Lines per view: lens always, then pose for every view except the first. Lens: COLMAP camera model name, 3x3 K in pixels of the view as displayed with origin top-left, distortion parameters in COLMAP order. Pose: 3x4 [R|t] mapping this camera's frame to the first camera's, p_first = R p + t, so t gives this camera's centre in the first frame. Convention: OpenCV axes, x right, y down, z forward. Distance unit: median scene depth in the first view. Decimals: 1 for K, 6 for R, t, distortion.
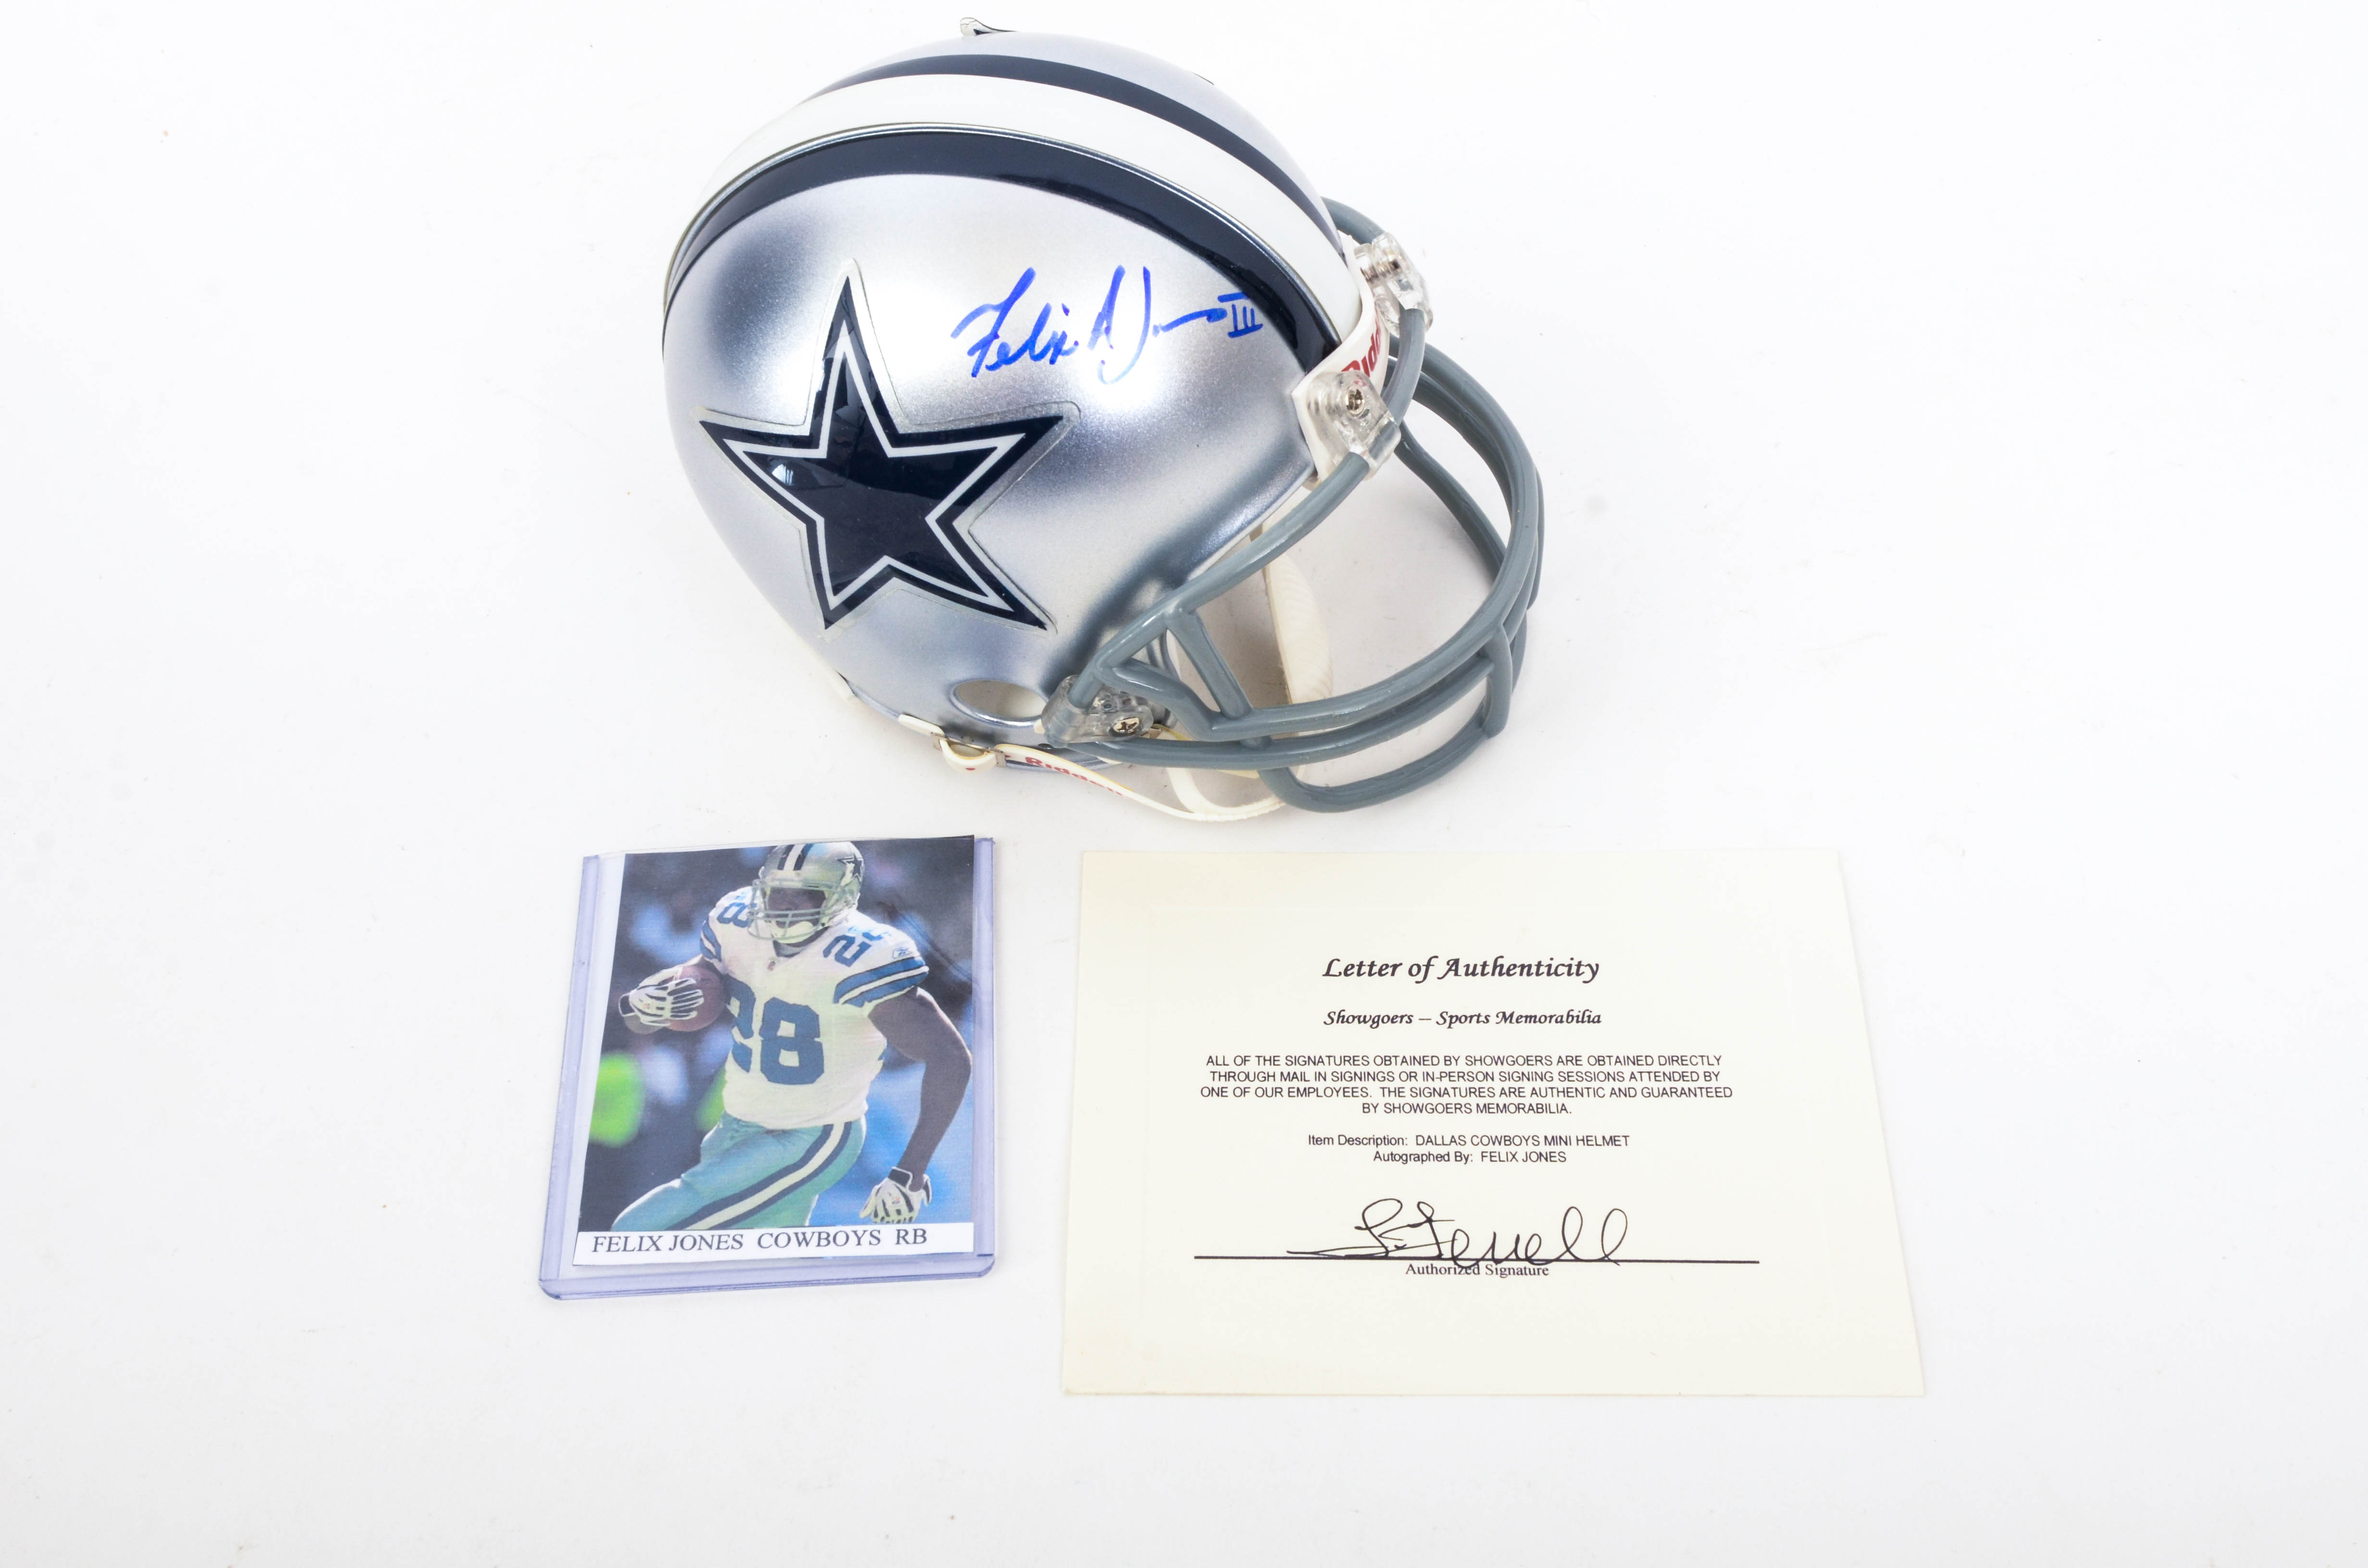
lens RADIAL K [[2936.5, 0, 1175.1], [0, 2936.5, 783.7], [0, 0, 1]] dist [-0.006921, 0.000000]
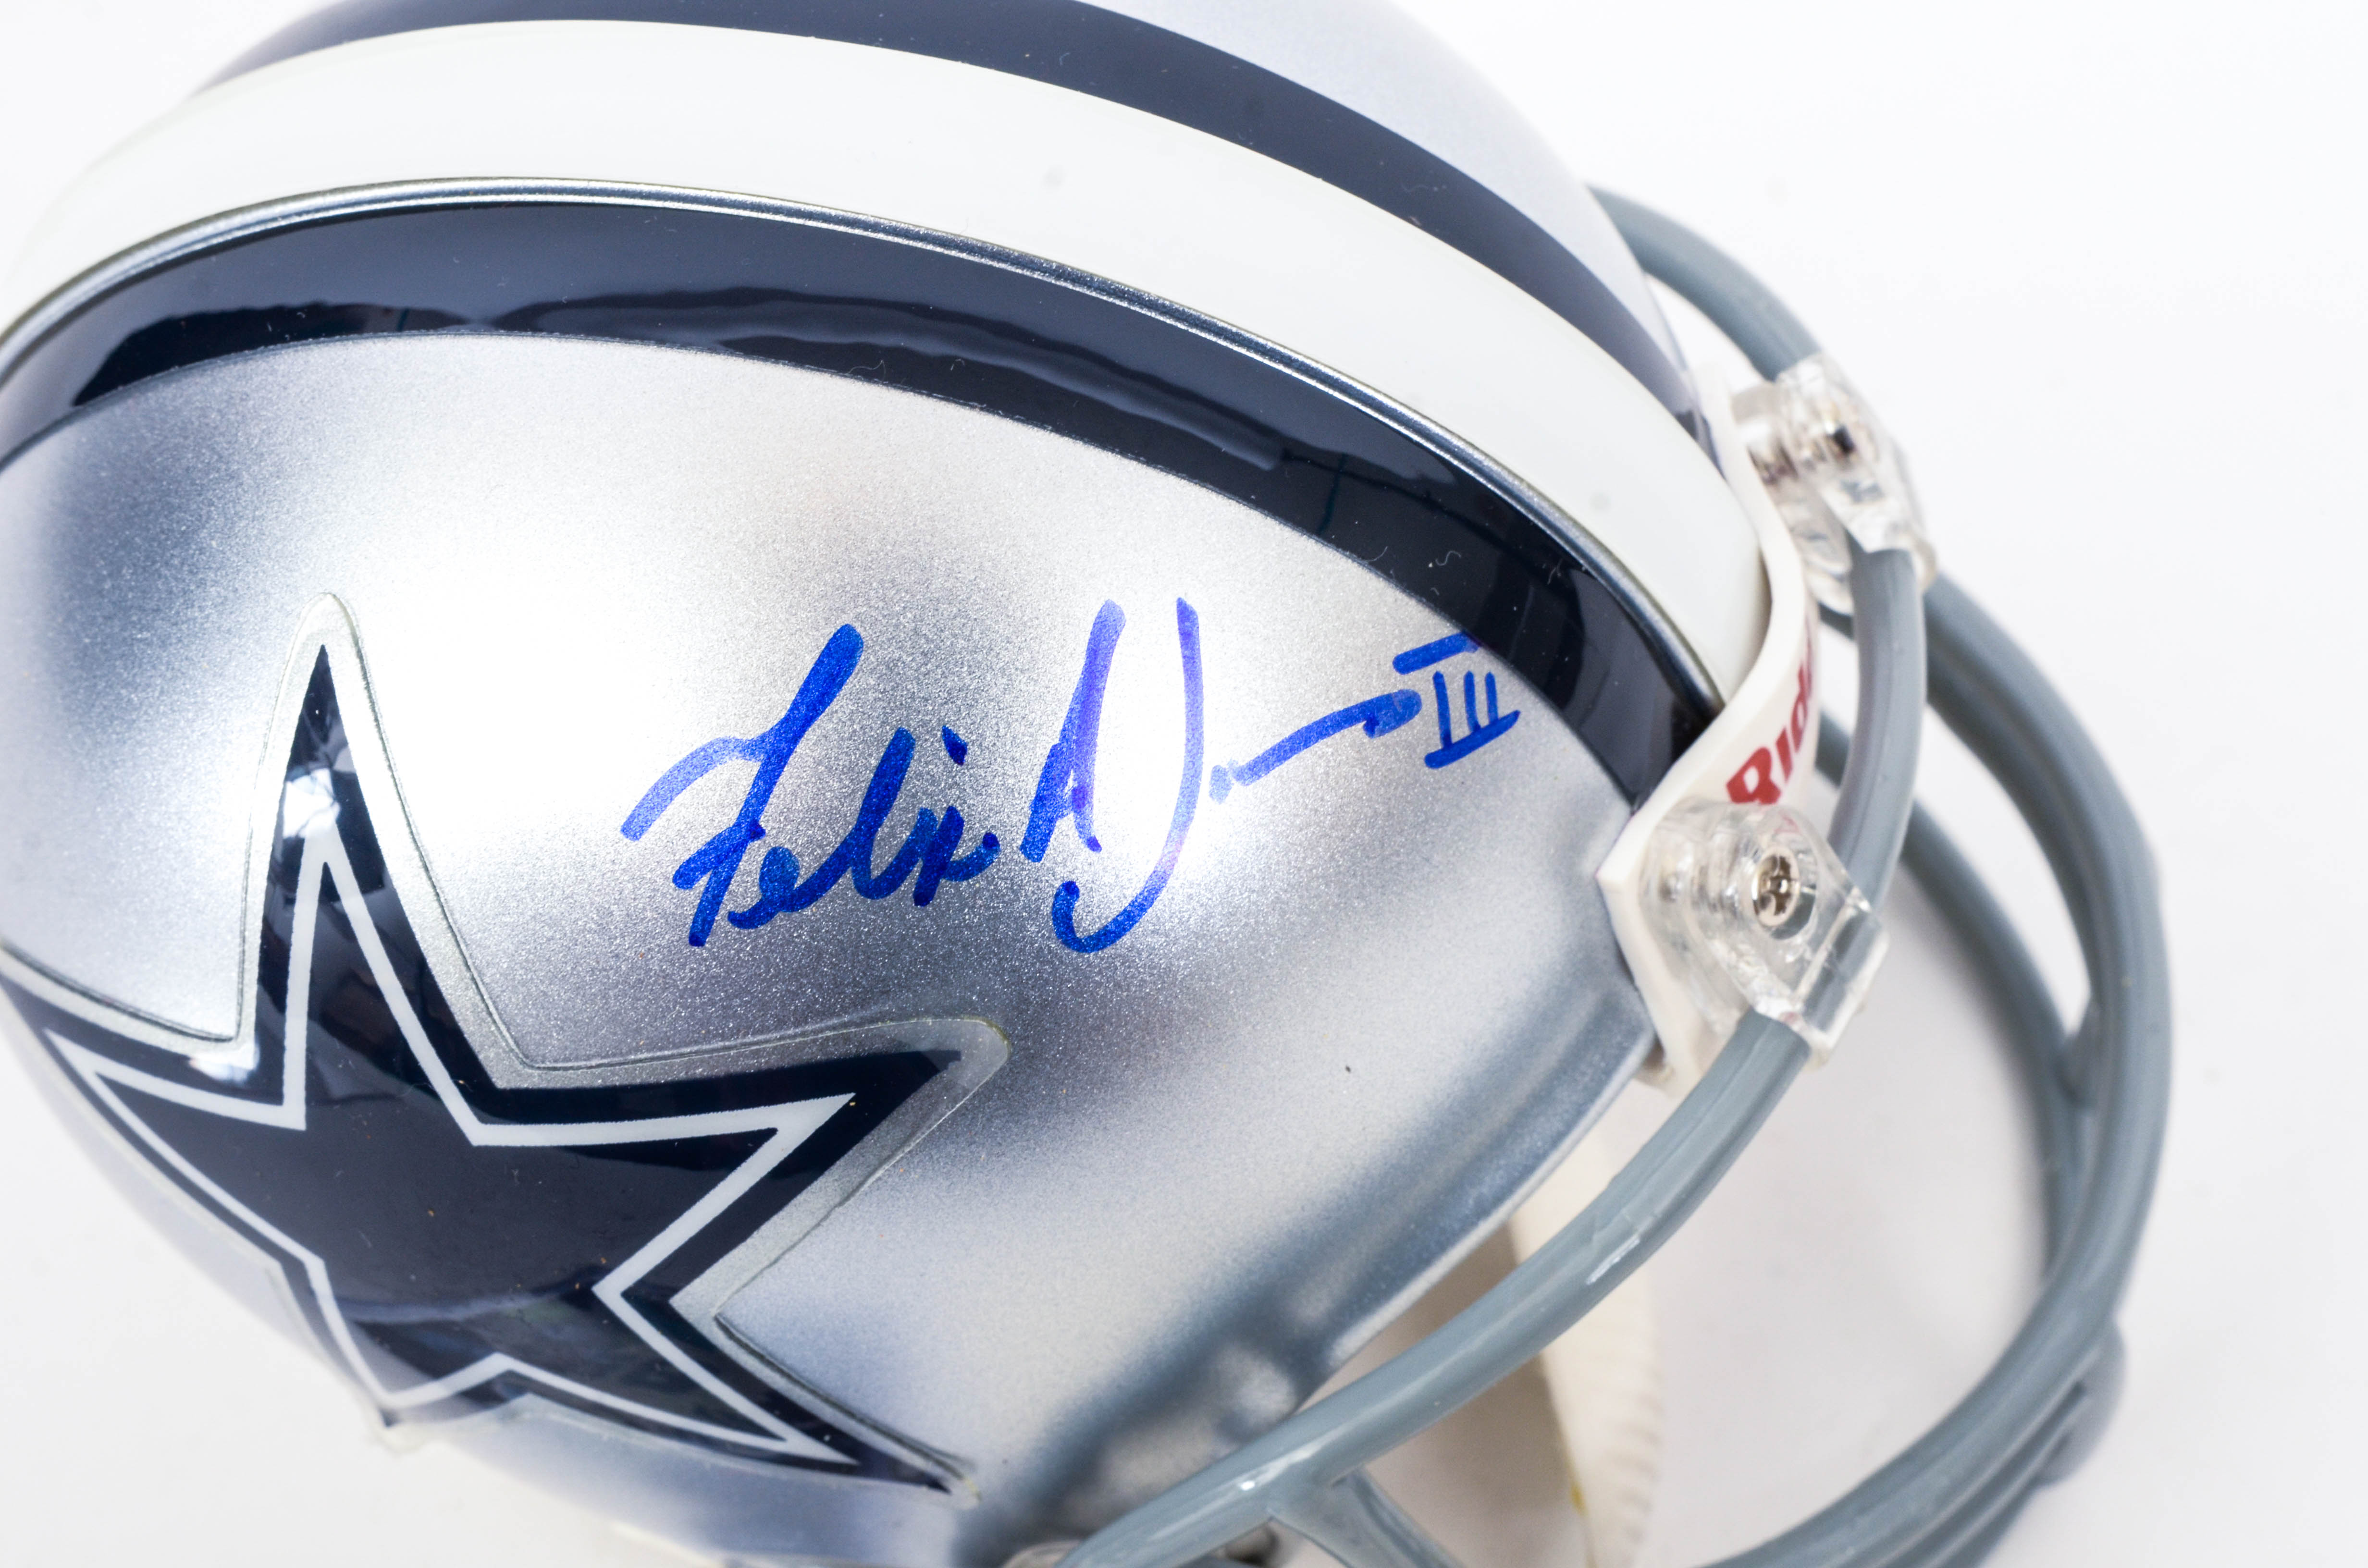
lens RADIAL K [[3514.8, 0, 1200.5], [0, 3514.8, 784.8], [0, 0, 1]] dist [0.115371, 0.000000]
pose [[0.999413, -0.032988, -0.009199, -0.005041], [0.033709, 0.994978, 0.094251, -0.190379], [0.006044, -0.094506, 0.995506, 0.579763]]
